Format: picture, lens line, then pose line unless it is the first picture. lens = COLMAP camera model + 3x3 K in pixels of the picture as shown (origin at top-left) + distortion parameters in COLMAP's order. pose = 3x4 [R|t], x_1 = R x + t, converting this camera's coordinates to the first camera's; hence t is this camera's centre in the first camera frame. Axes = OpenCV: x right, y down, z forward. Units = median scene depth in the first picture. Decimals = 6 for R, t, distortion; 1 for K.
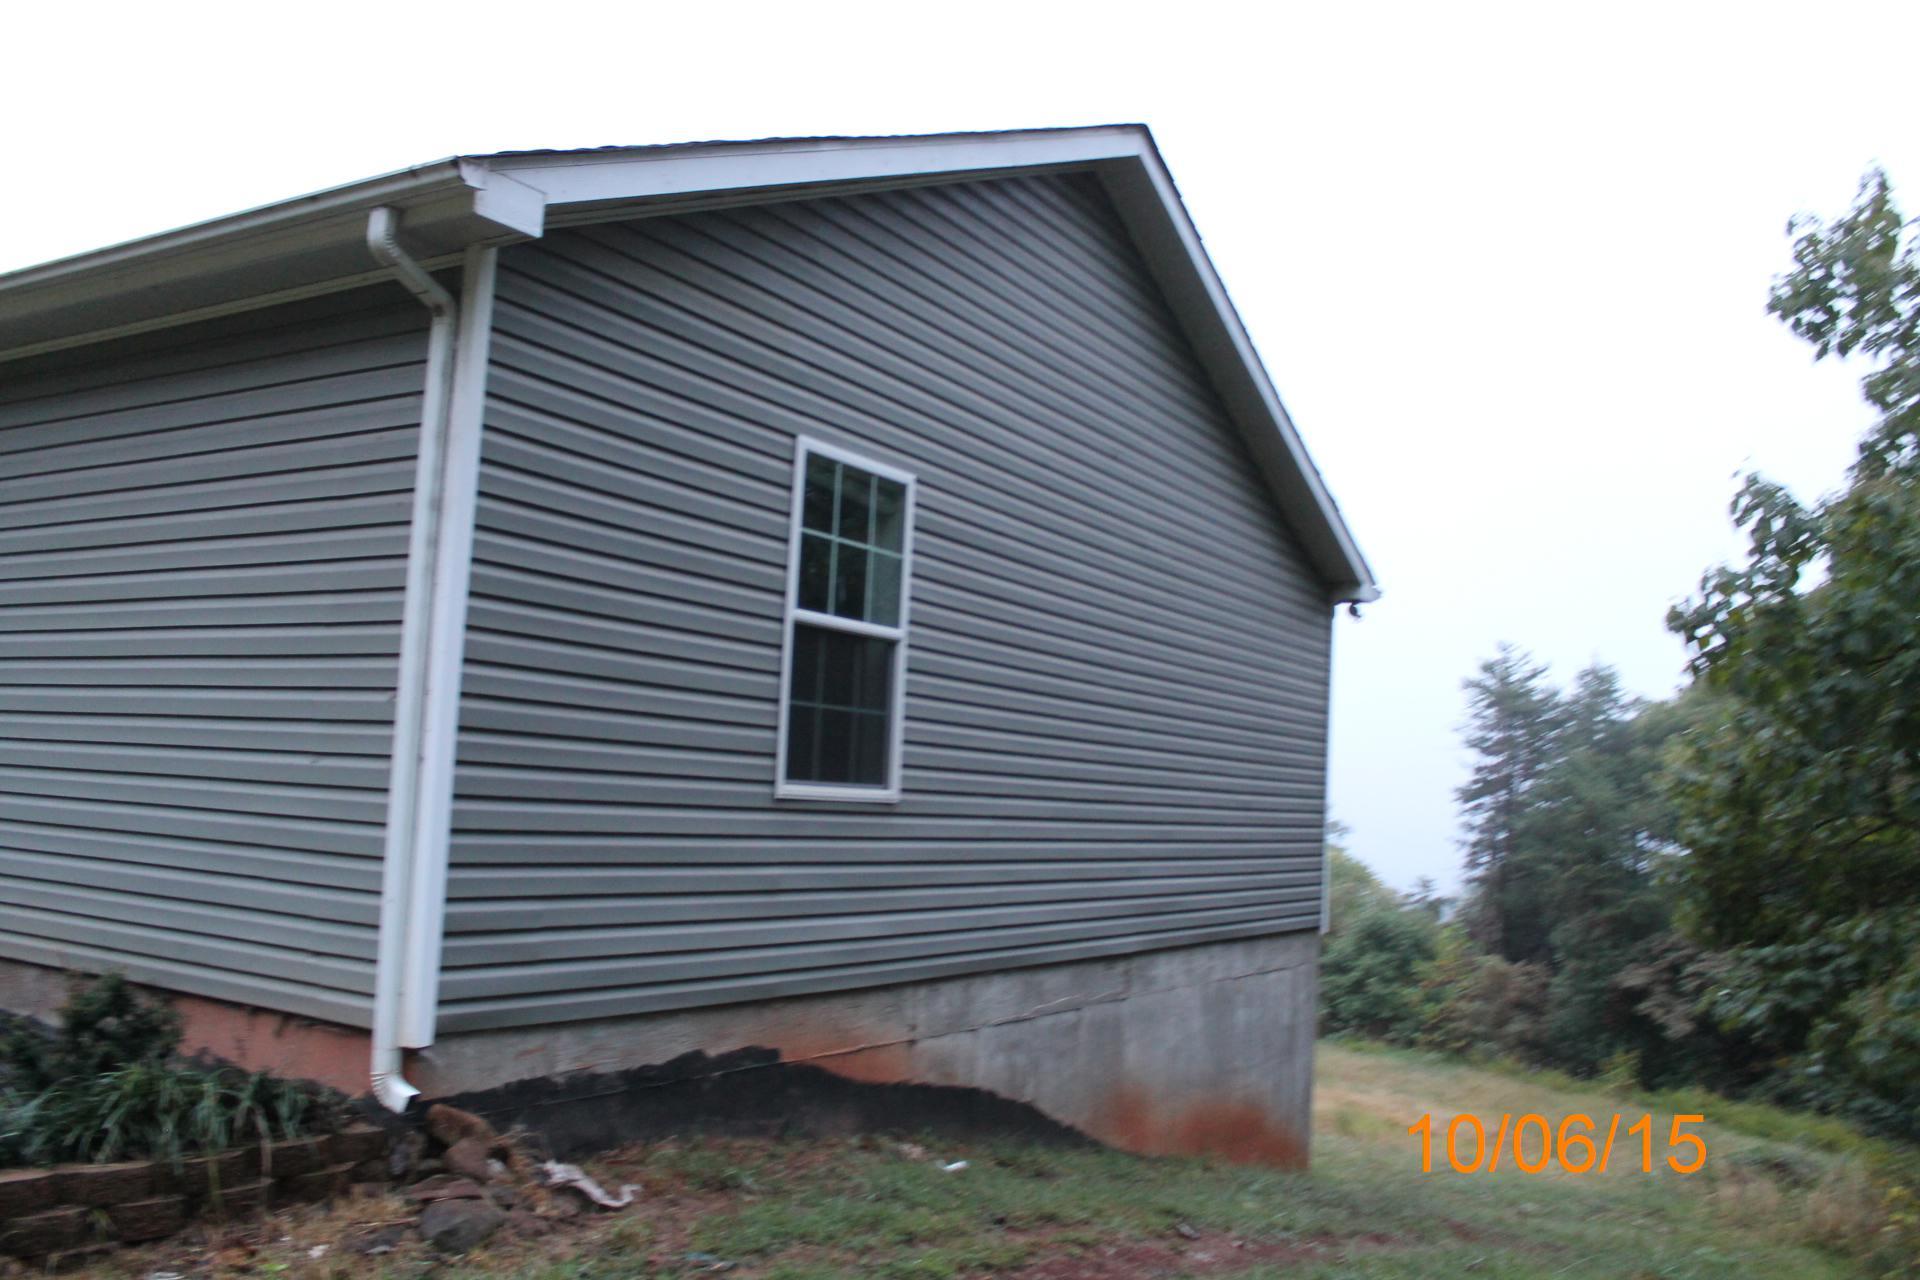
lens RADIAL K [[1662.4, 0, 960.0], [0, 1662.4, 640.0], [0, 0, 1]] dist [-0.126716, 0.003707]
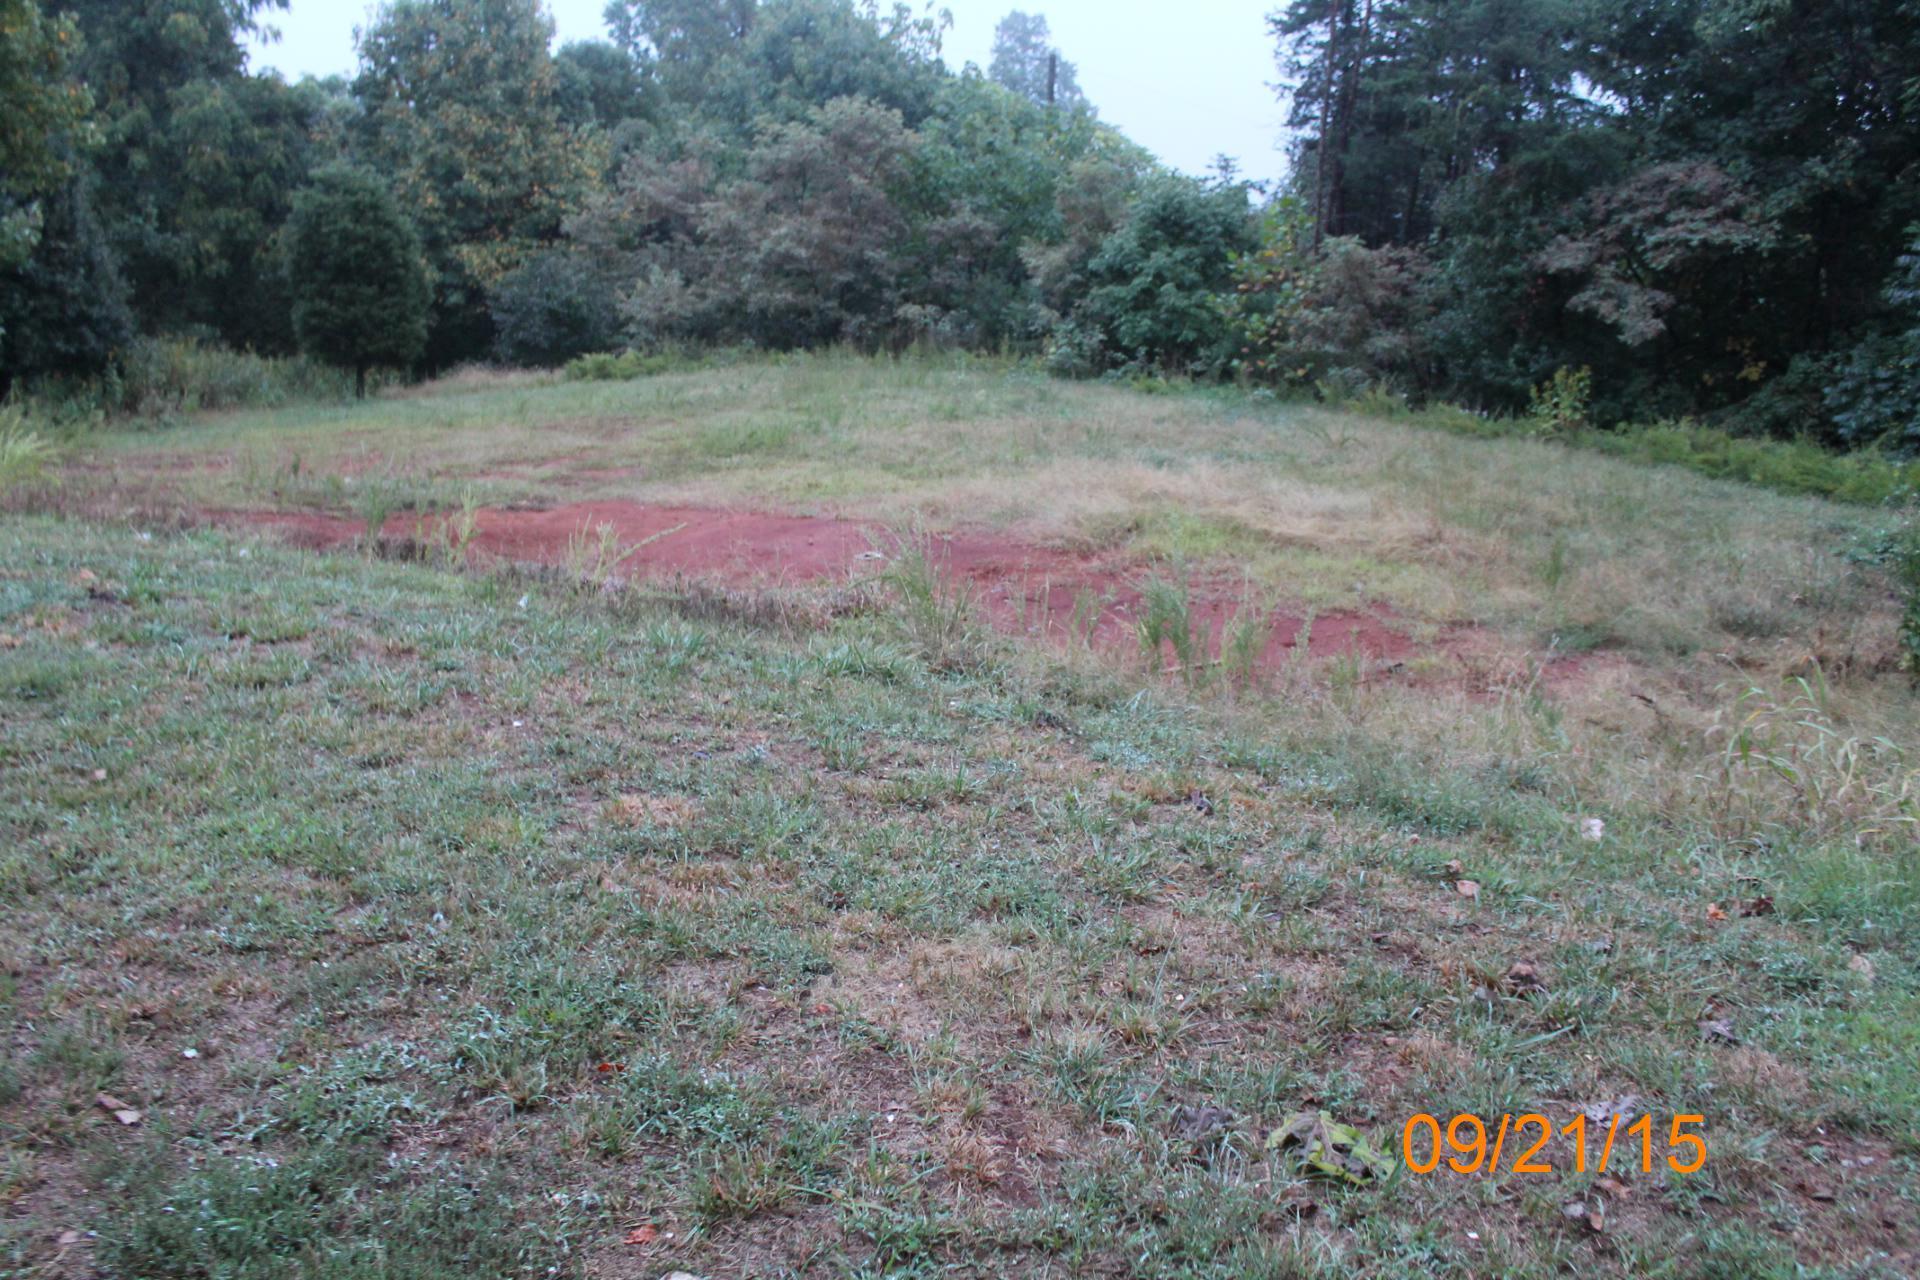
lens RADIAL K [[2218.0, 0, 960.0], [0, 2218.0, 640.0], [0, 0, 1]] dist [0.005358, 0.013048]
pose [[0.985284, -0.099247, 0.139162, 0.029822], [0.046239, 0.938566, 0.341989, 0.031786], [-0.164554, -0.330522, 0.929342, 0.135152]]
